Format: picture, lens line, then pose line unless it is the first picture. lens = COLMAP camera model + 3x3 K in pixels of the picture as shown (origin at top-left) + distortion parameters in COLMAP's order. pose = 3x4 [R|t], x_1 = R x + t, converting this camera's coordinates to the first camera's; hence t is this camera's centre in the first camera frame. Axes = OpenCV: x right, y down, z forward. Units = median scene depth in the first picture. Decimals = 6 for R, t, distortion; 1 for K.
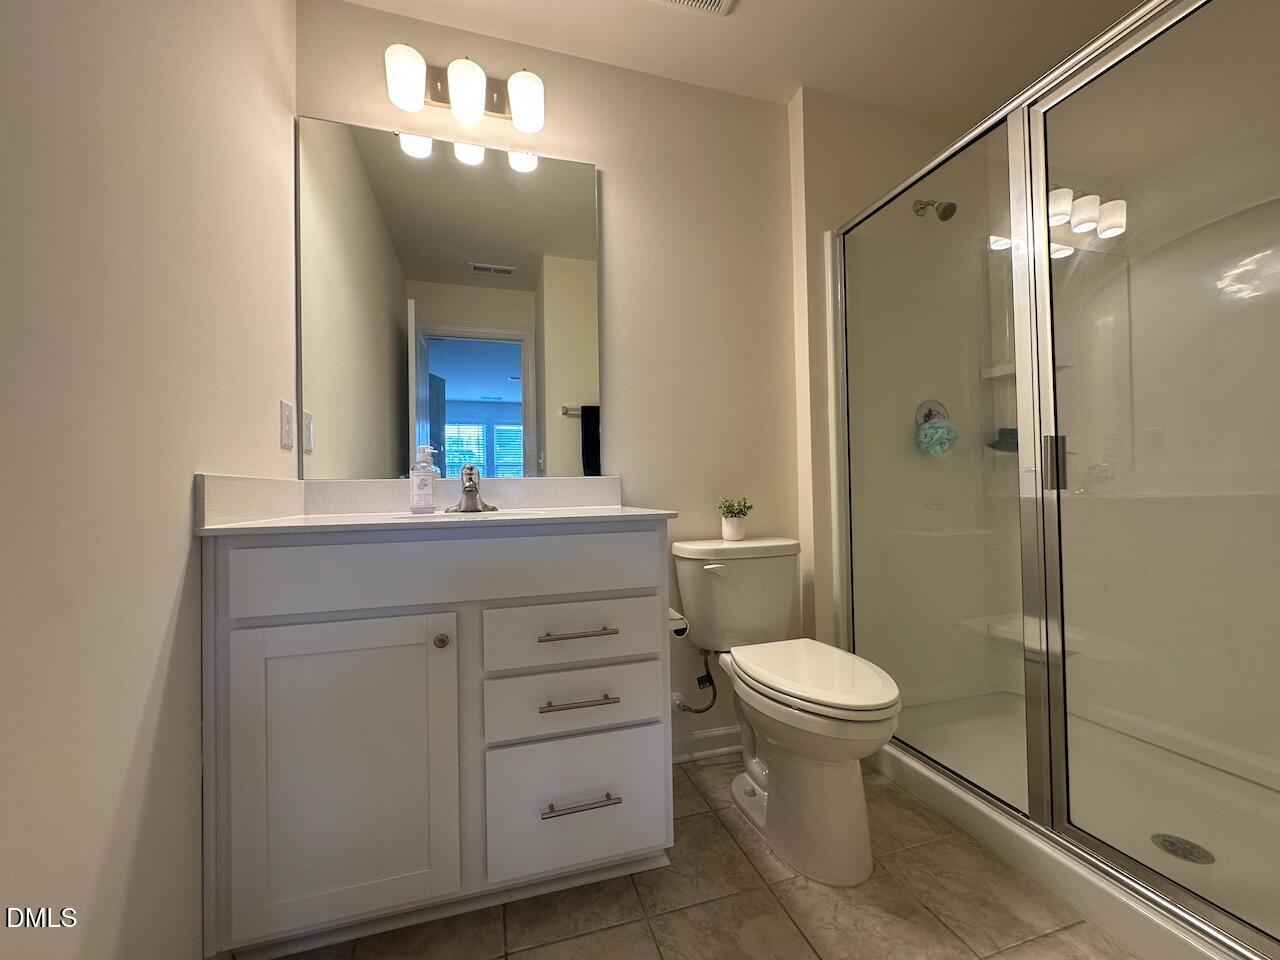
lens RADIAL K [[513.9, 0, 642.2], [0, 513.9, 480.7], [0, 0, 1]] dist [-0.000579, 0.000679]
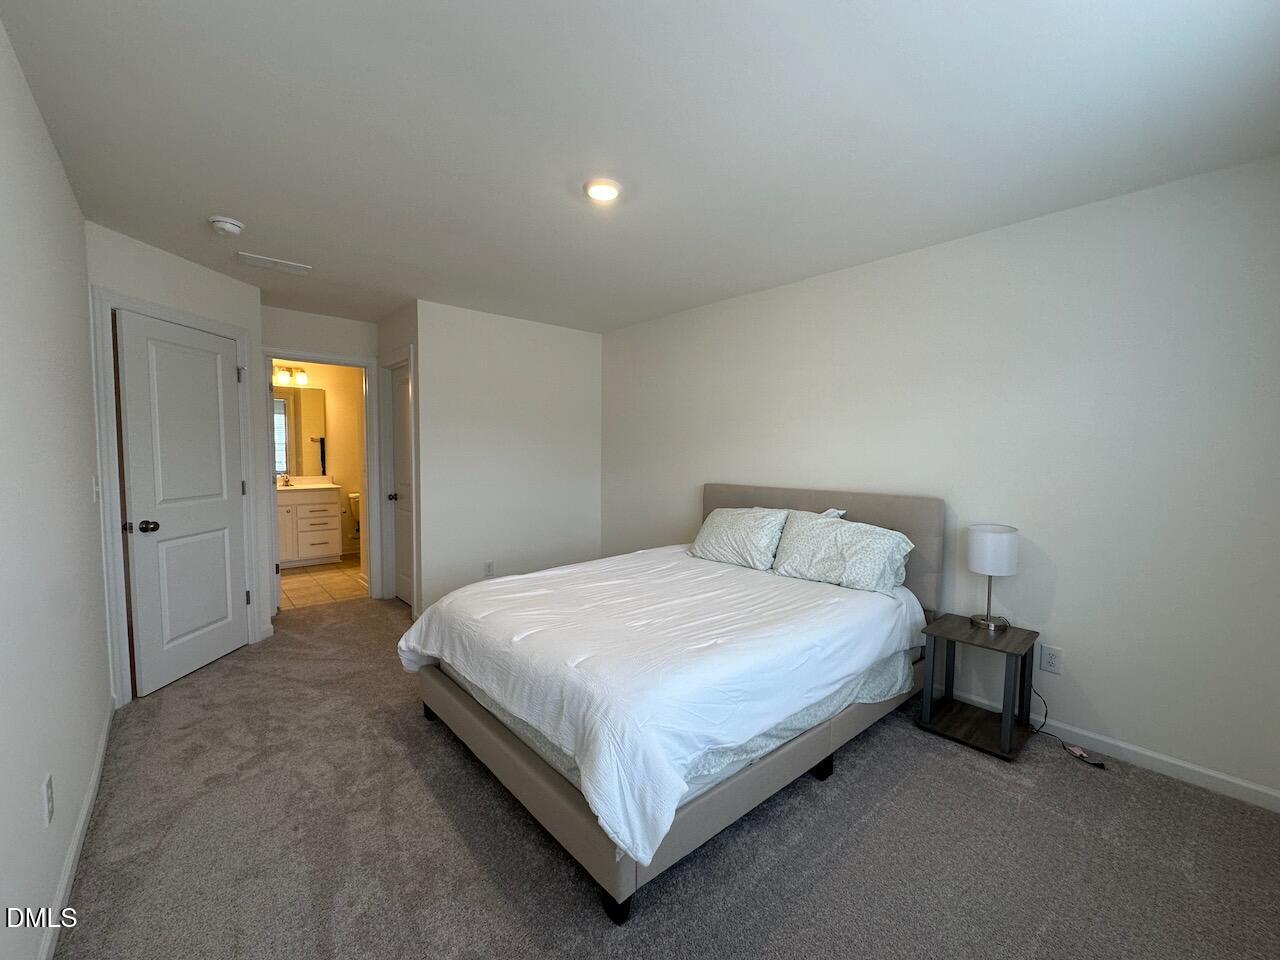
lens RADIAL K [[513.9, 0, 634.4], [0, 513.9, 488.4], [0, 0, 1]] dist [-0.000579, 0.000679]
pose [[0.915149, -0.018342, 0.402698, 0.457872], [-0.009640, 0.997683, 0.067348, -0.191364], [-0.403000, -0.065516, 0.912852, -3.241418]]
